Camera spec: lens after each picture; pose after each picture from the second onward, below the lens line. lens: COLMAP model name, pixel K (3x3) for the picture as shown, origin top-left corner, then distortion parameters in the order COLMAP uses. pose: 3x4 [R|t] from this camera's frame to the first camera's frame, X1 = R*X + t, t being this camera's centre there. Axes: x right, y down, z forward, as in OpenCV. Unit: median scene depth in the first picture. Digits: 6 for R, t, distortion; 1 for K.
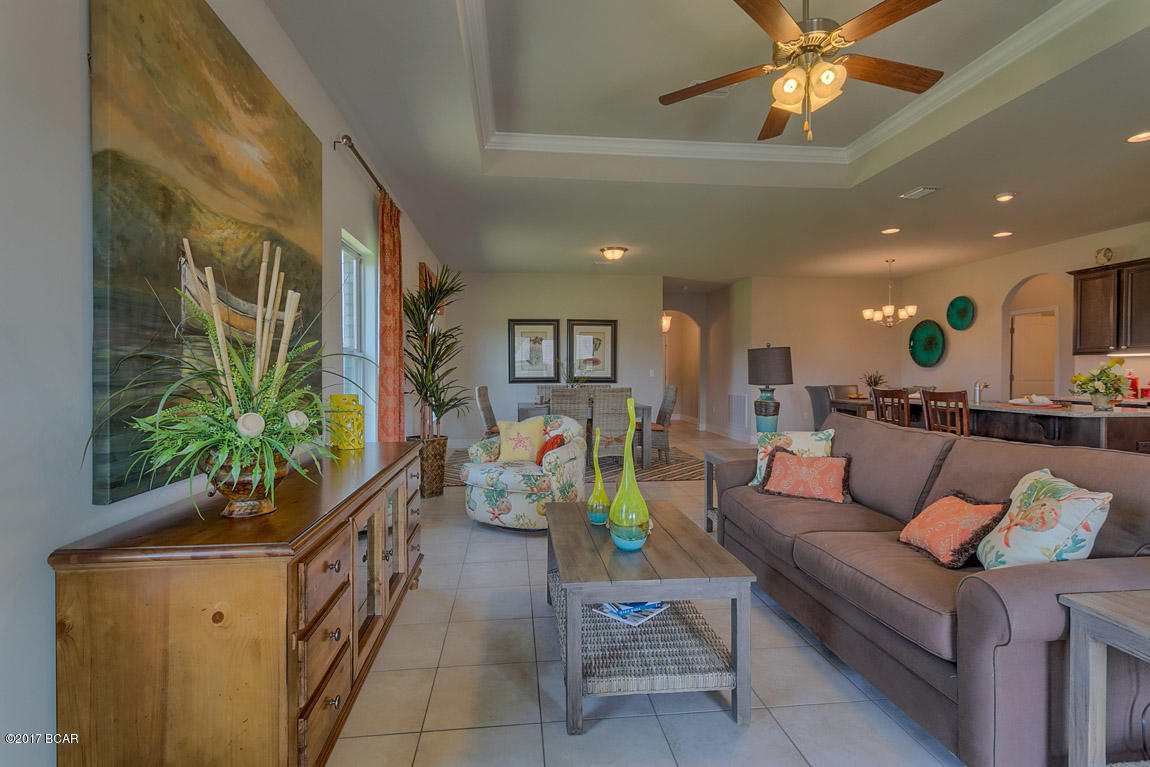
lens RADIAL K [[547.5, 0, 571.5], [0, 547.5, 380.6], [0, 0, 1]] dist [0.002793, 0.000552]
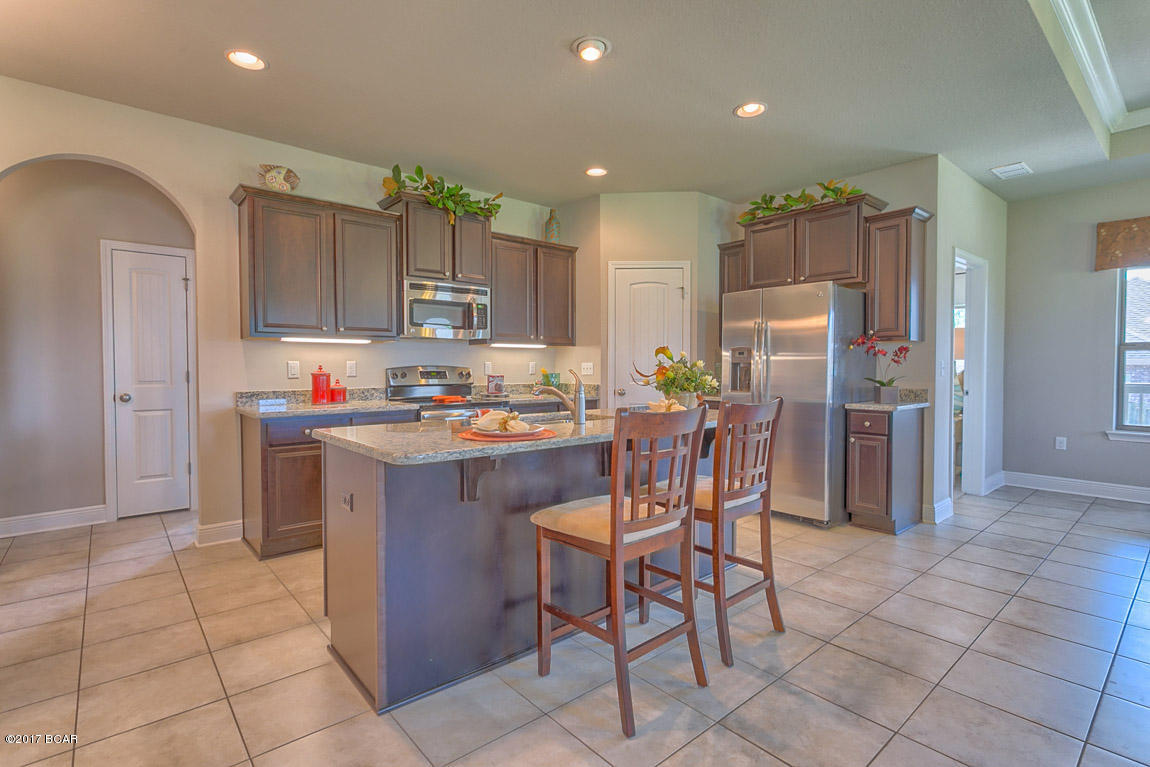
lens RADIAL K [[552.7, 0, 573.8], [0, 552.7, 376.5], [0, 0, 1]] dist [0.005435, 0.000786]
pose [[-0.569243, -0.021005, 0.821901, 0.199405], [0.015393, 0.999226, 0.036198, -0.016609], [-0.822025, 0.033257, -0.568479, 0.842479]]
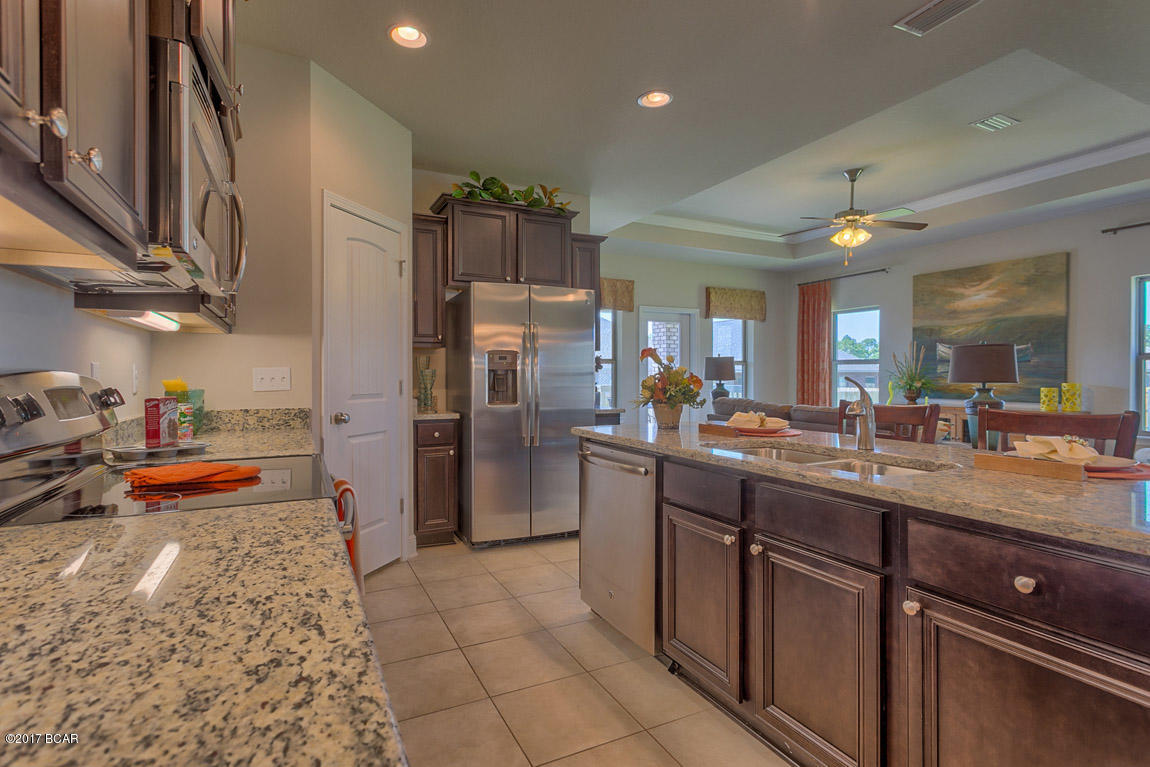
lens RADIAL K [[556.5, 0, 562.5], [0, 556.5, 377.0], [0, 0, 1]] dist [0.003114, 0.000458]
pose [[-0.939880, 0.001108, -0.341504, 0.694272], [-0.006511, 0.999755, 0.021163, -0.011182], [0.341444, 0.022114, -0.939642, 0.838418]]
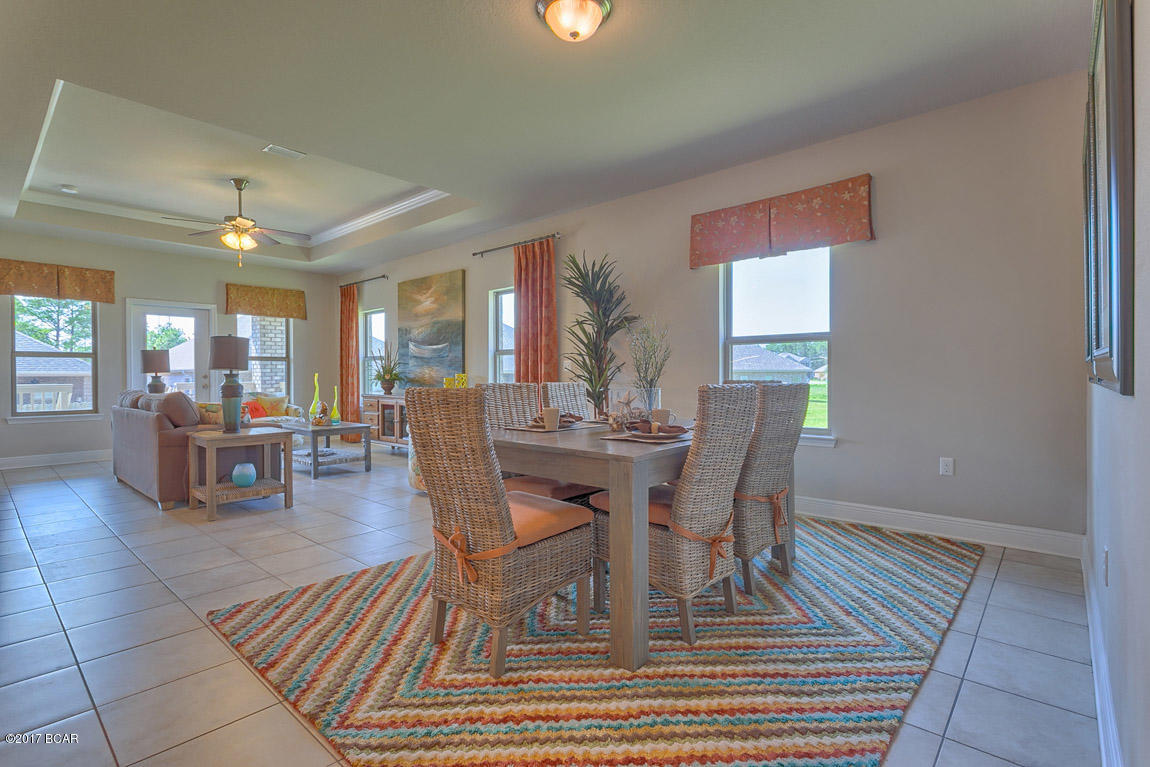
lens RADIAL K [[543.1, 0, 571.3], [0, 543.1, 379.1], [0, 0, 1]] dist [-0.000294, 0.000224]
pose [[-0.743330, 0.005560, -0.668902, 0.289412], [-0.007853, 0.999824, 0.017038, 0.000047], [0.668879, 0.017918, -0.743156, 1.157267]]
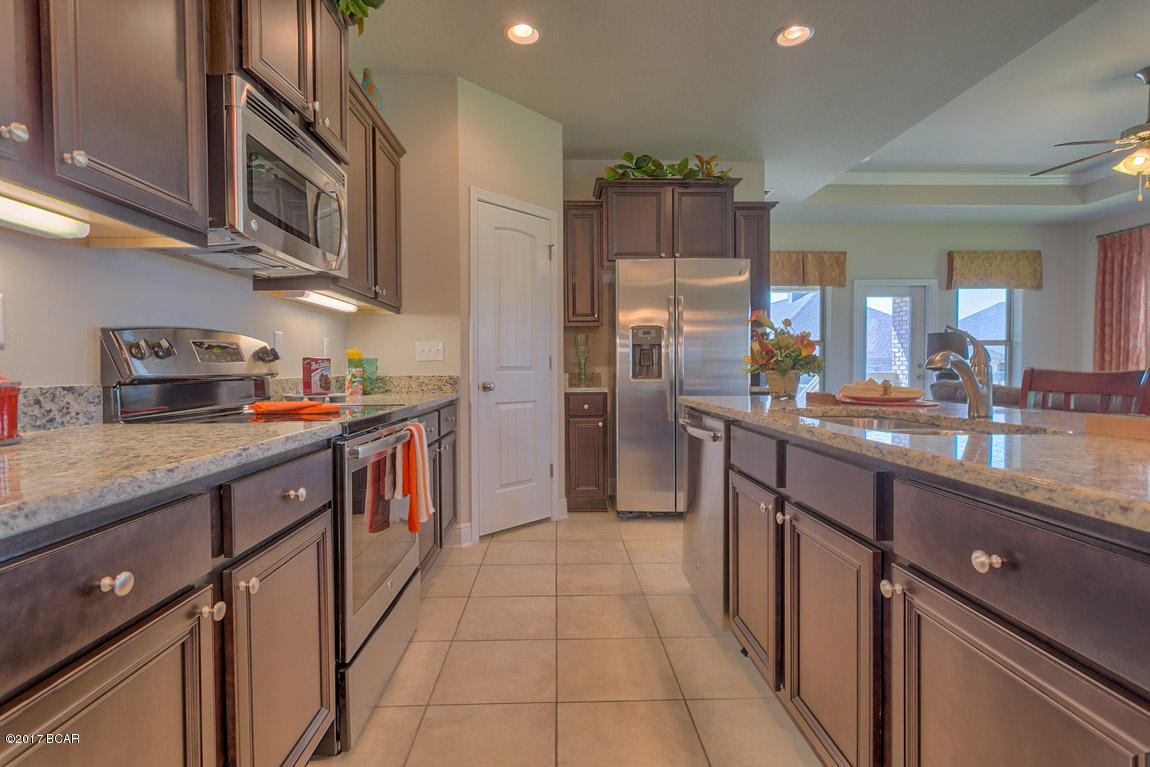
lens RADIAL K [[547.5, 0, 571.5], [0, 547.5, 380.6], [0, 0, 1]] dist [0.002793, 0.000552]
pose [[-0.997166, 0.001861, 0.075216, 0.607738], [0.004926, 0.999164, 0.040580, 0.004756], [-0.075077, 0.040835, -0.996341, 0.852145]]
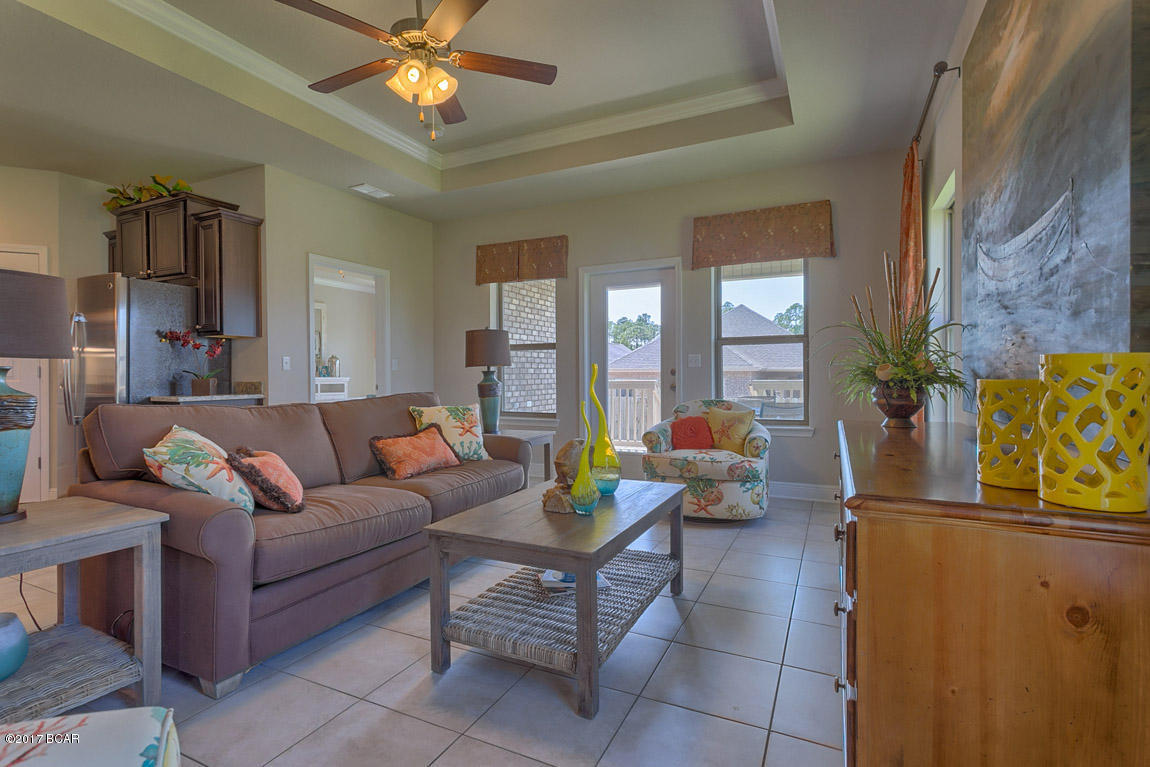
lens RADIAL K [[552.7, 0, 573.8], [0, 552.7, 376.5], [0, 0, 1]] dist [0.005435, 0.000786]
pose [[-0.849981, 0.003606, 0.526801, -0.131499], [0.015351, 0.999721, 0.017925, 0.010262], [-0.526590, 0.023323, -0.849799, 0.572743]]
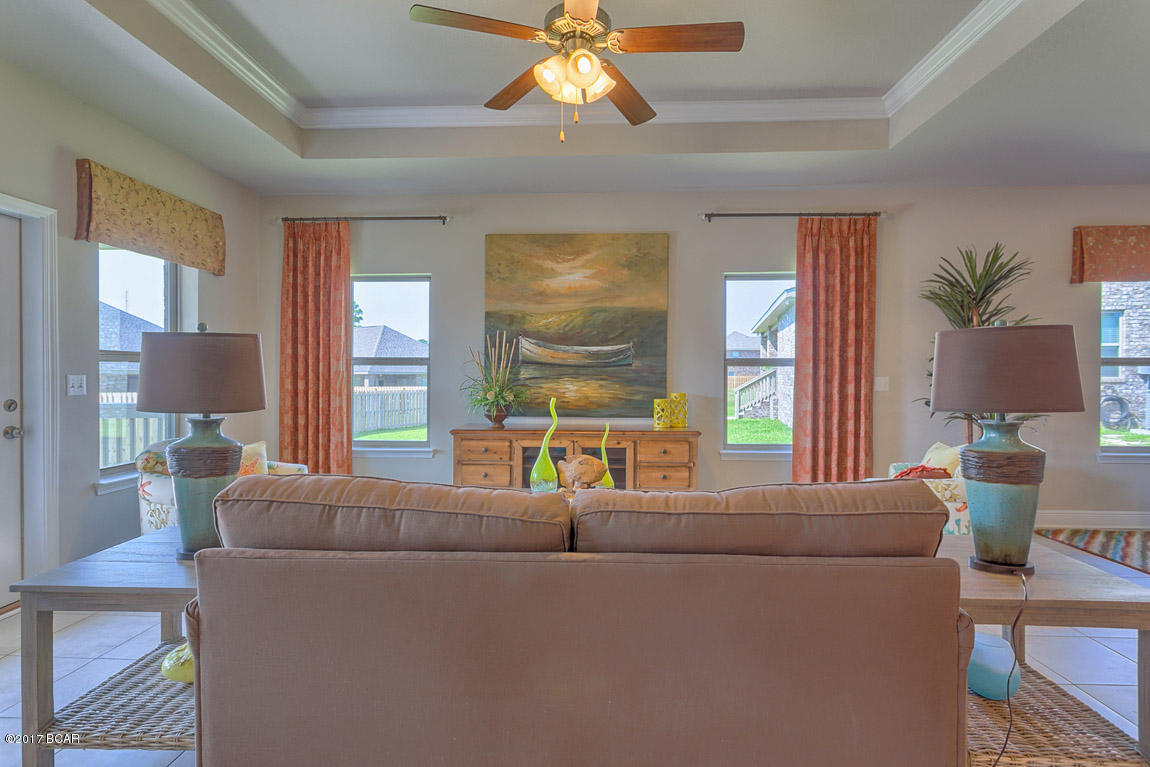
lens RADIAL K [[543.1, 0, 571.3], [0, 543.1, 379.1], [0, 0, 1]] dist [-0.000294, 0.000224]
pose [[-0.151552, 0.006470, -0.988428, 0.421080], [-0.018667, 0.999782, 0.009407, -0.009765], [0.988273, 0.019876, -0.151398, 0.363269]]
